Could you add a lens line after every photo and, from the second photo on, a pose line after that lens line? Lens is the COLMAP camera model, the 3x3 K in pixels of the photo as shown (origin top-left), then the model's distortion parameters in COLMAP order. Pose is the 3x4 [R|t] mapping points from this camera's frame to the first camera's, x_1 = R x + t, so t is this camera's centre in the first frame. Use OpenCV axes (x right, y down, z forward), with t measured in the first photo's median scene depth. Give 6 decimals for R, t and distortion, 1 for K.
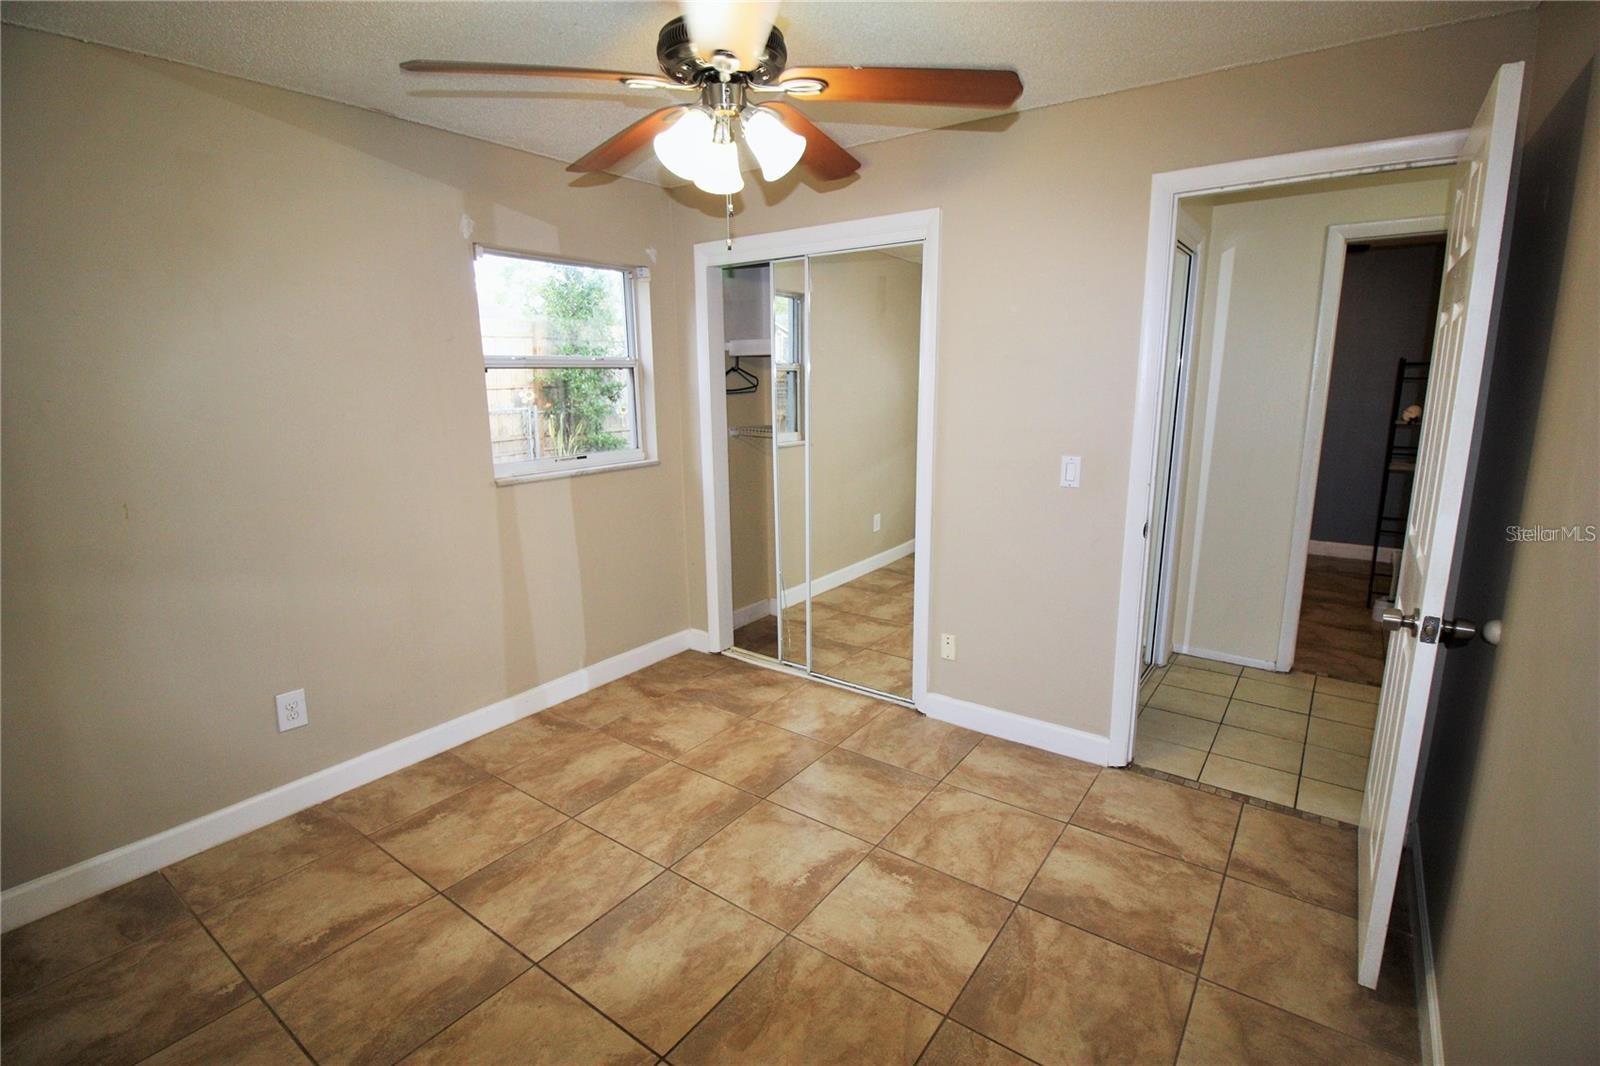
lens RADIAL K [[748.4, 0, 804.3], [0, 748.4, 524.8], [0, 0, 1]] dist [0.008283, -0.014597]
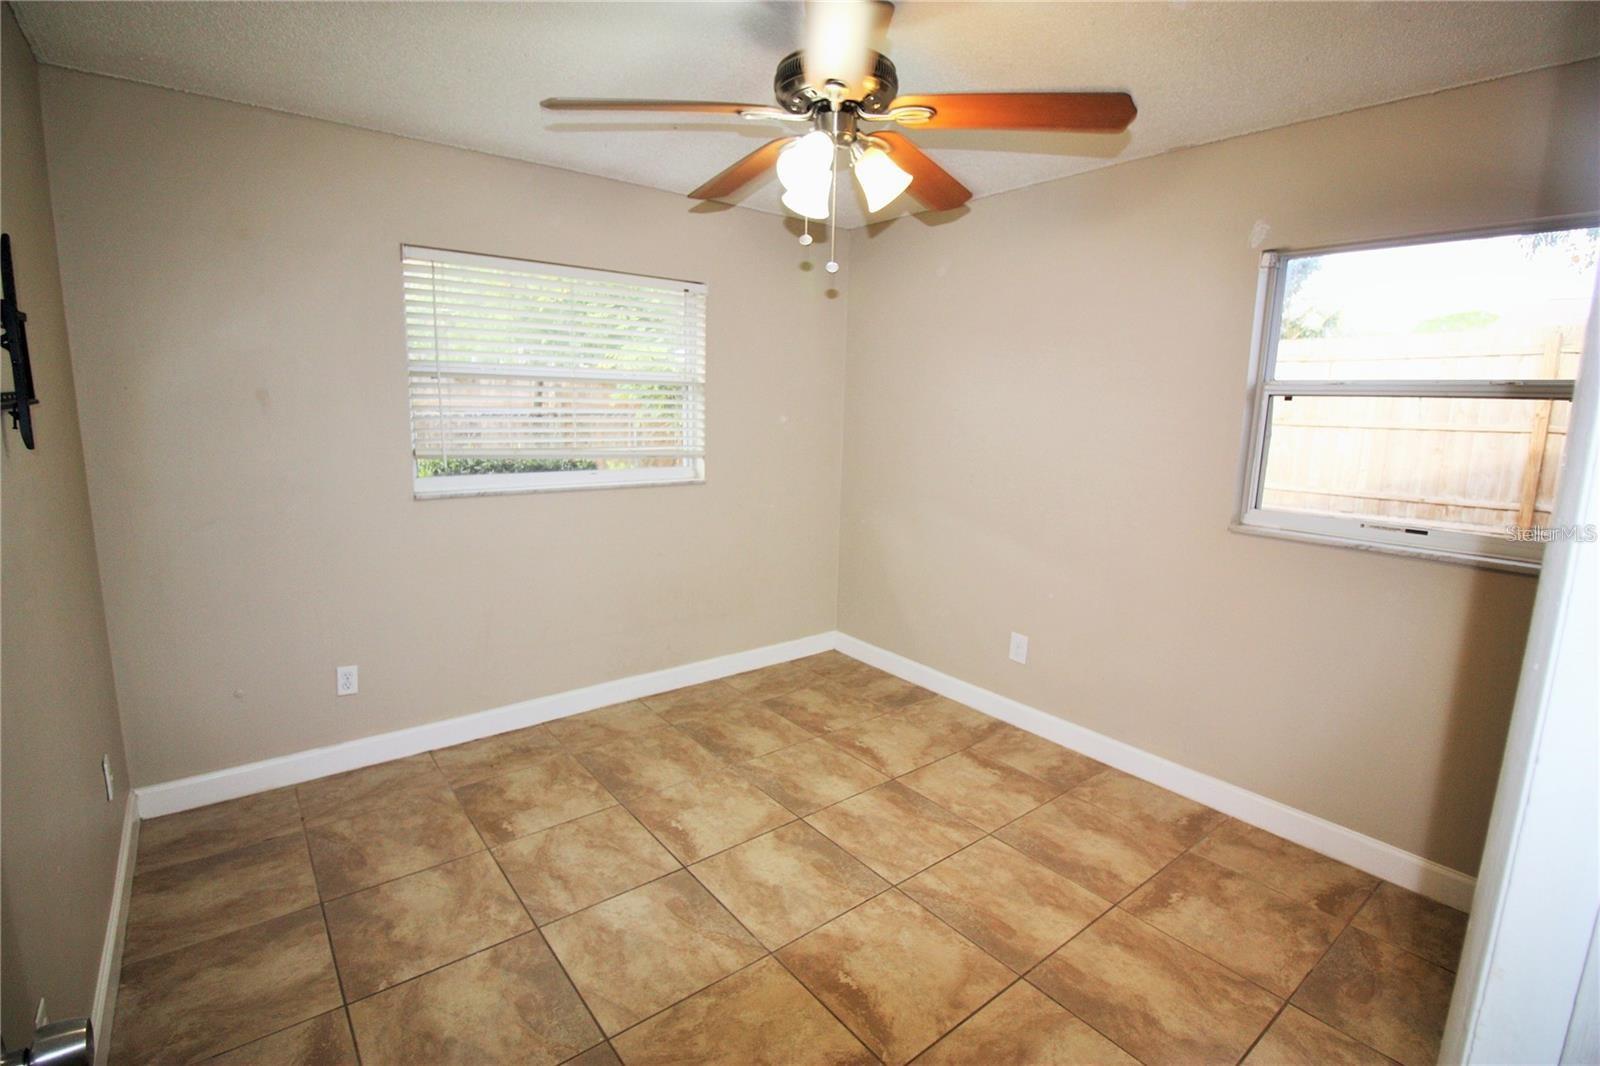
lens RADIAL K [[748.4, 0, 804.3], [0, 748.4, 524.8], [0, 0, 1]] dist [0.008283, -0.014597]
pose [[-0.268155, 0.163729, -0.949361, 0.637612], [-0.209125, 0.952061, 0.223264, -0.176599], [0.940404, 0.258404, -0.221060, 0.868494]]
